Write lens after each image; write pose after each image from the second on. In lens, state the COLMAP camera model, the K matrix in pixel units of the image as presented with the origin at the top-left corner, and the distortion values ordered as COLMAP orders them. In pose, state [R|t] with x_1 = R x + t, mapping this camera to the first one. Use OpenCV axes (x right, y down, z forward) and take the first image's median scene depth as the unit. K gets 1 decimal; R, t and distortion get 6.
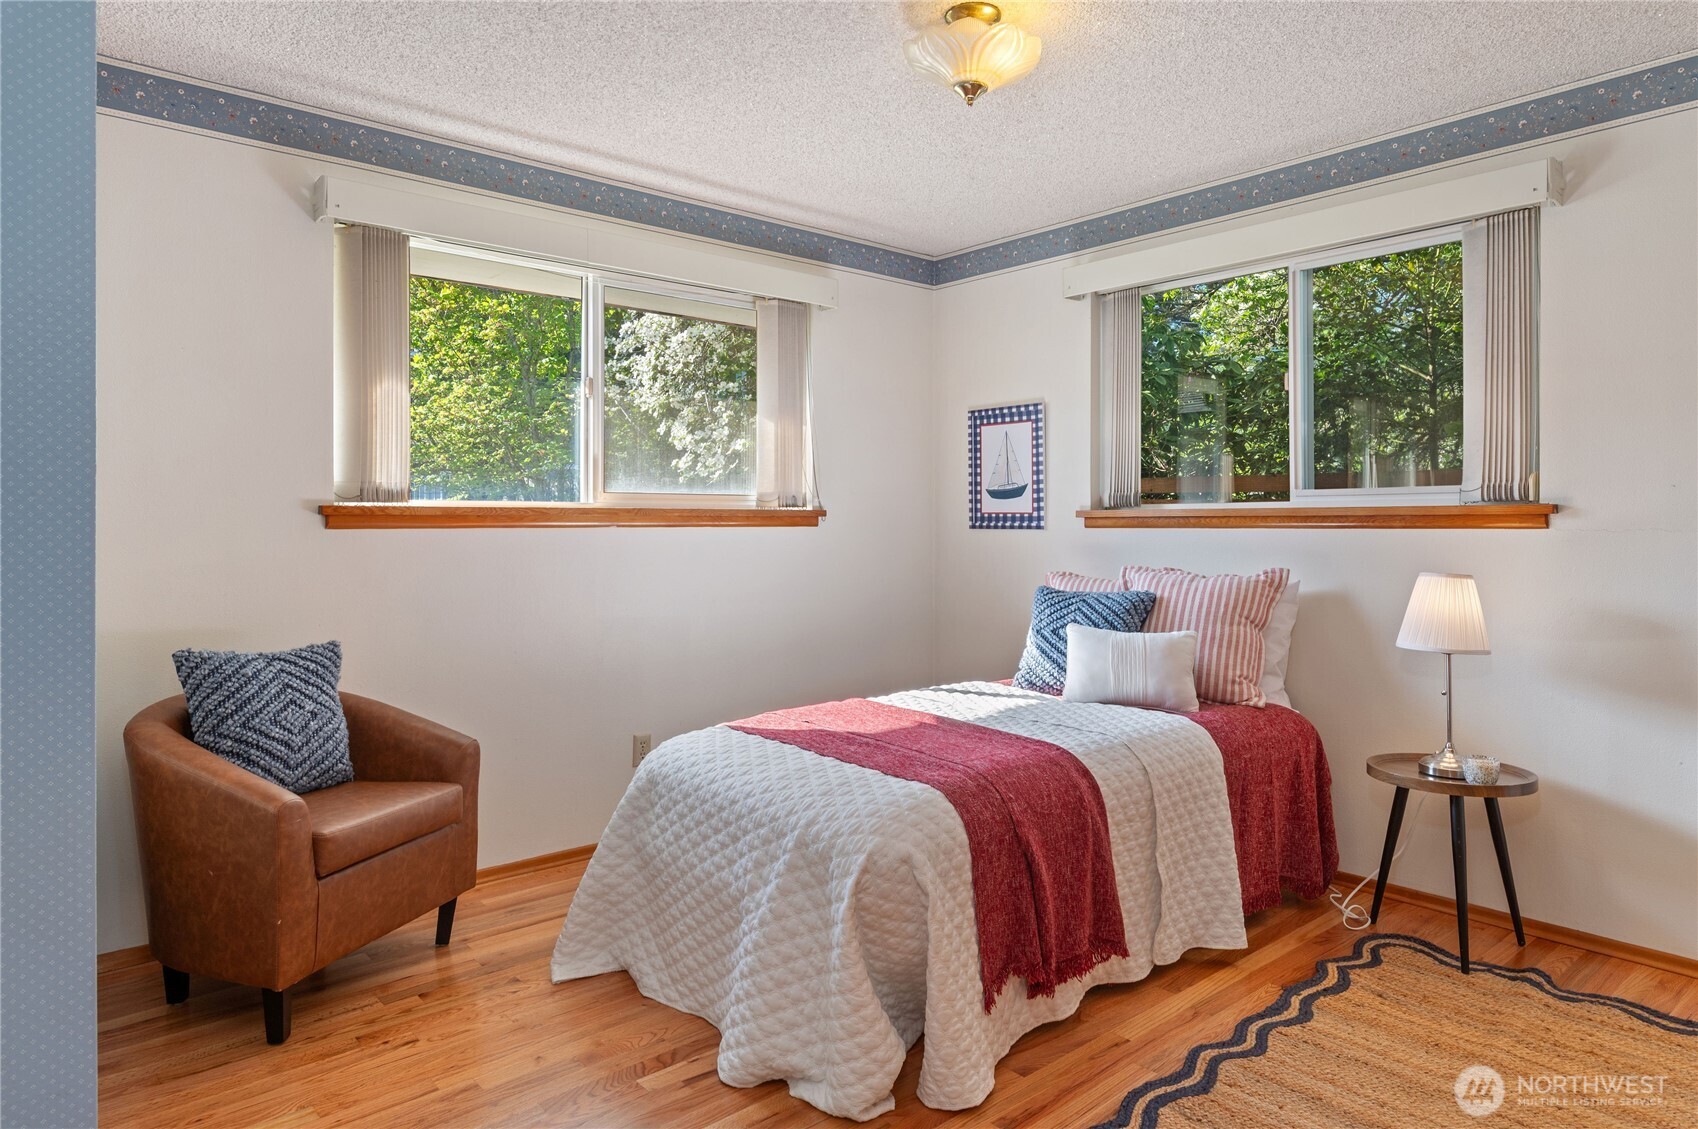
lens RADIAL K [[1039.2, 0, 883.7], [0, 1039.2, 508.0], [0, 0, 1]] dist [0.002645, 0.001848]
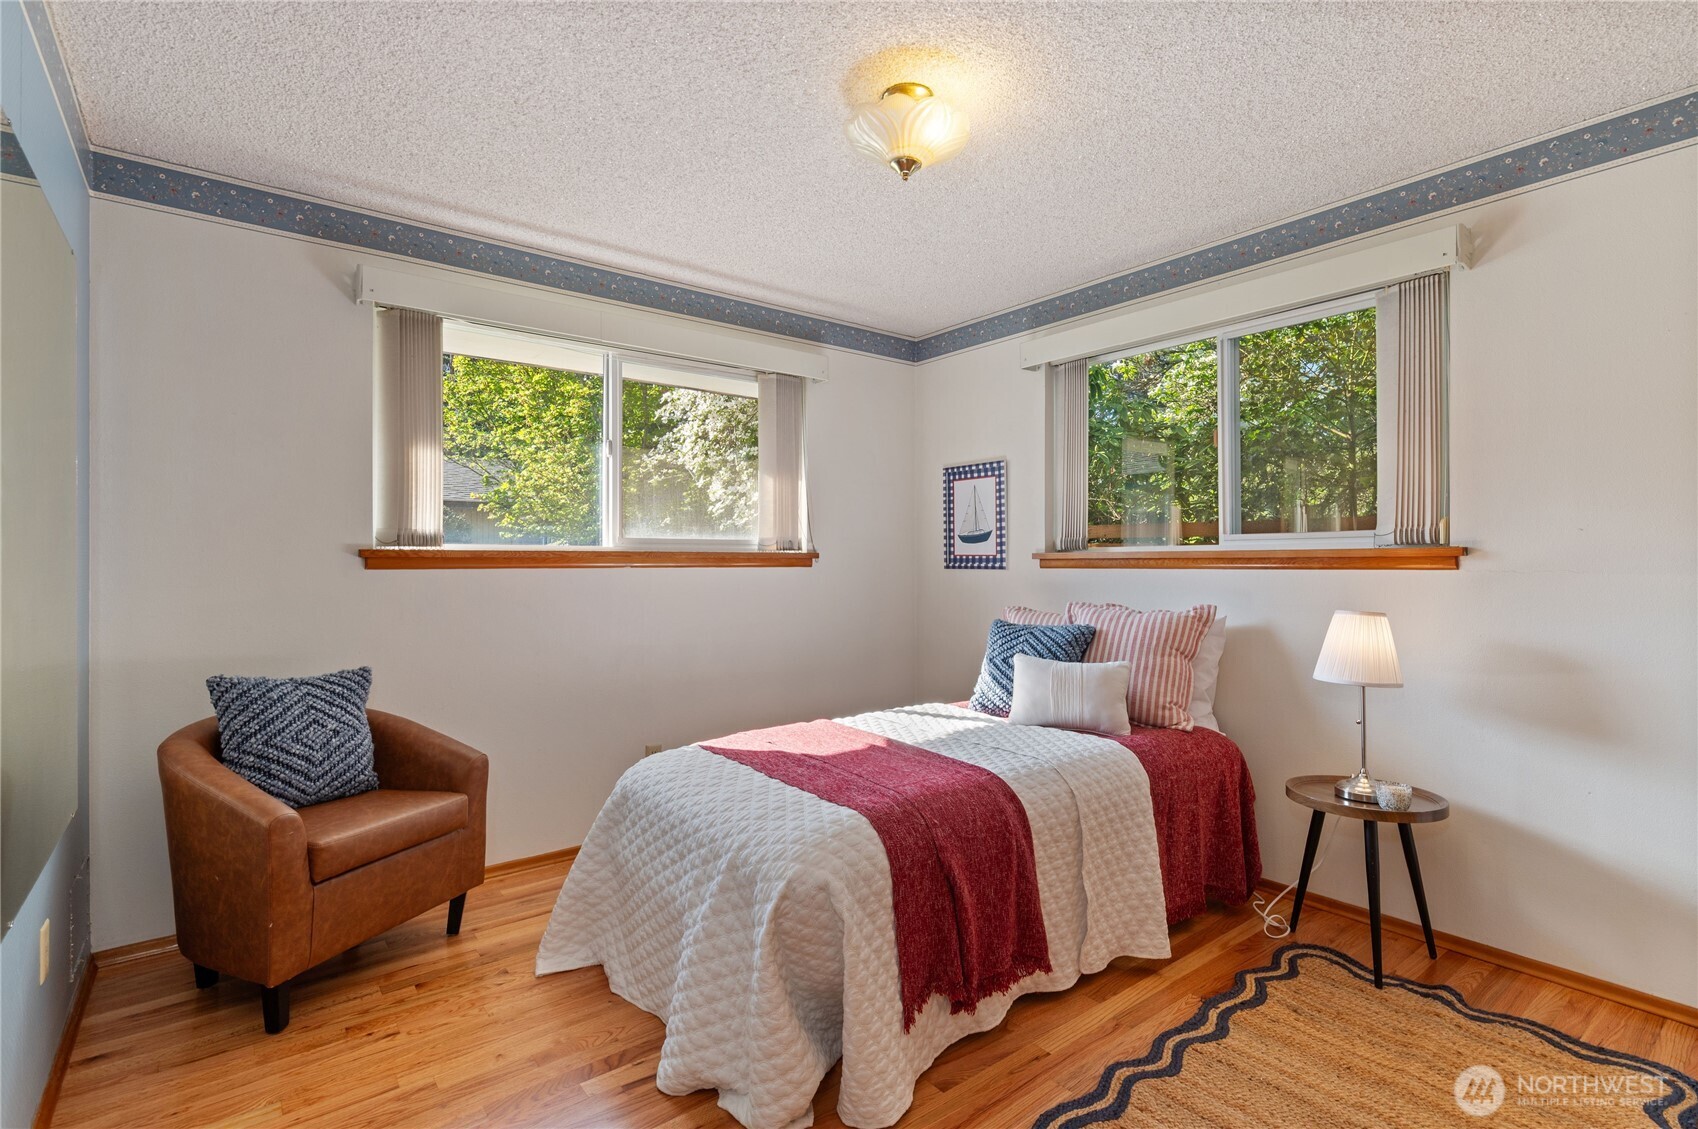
lens RADIAL K [[849.6, 0, 845.4], [0, 849.6, 548.9], [0, 0, 1]] dist [0.001677, -0.000526]
pose [[0.998498, -0.000862, -0.054773, 0.066532], [0.000717, 0.999996, -0.002668, 0.000072], [0.054775, 0.002625, 0.998495, 0.107736]]
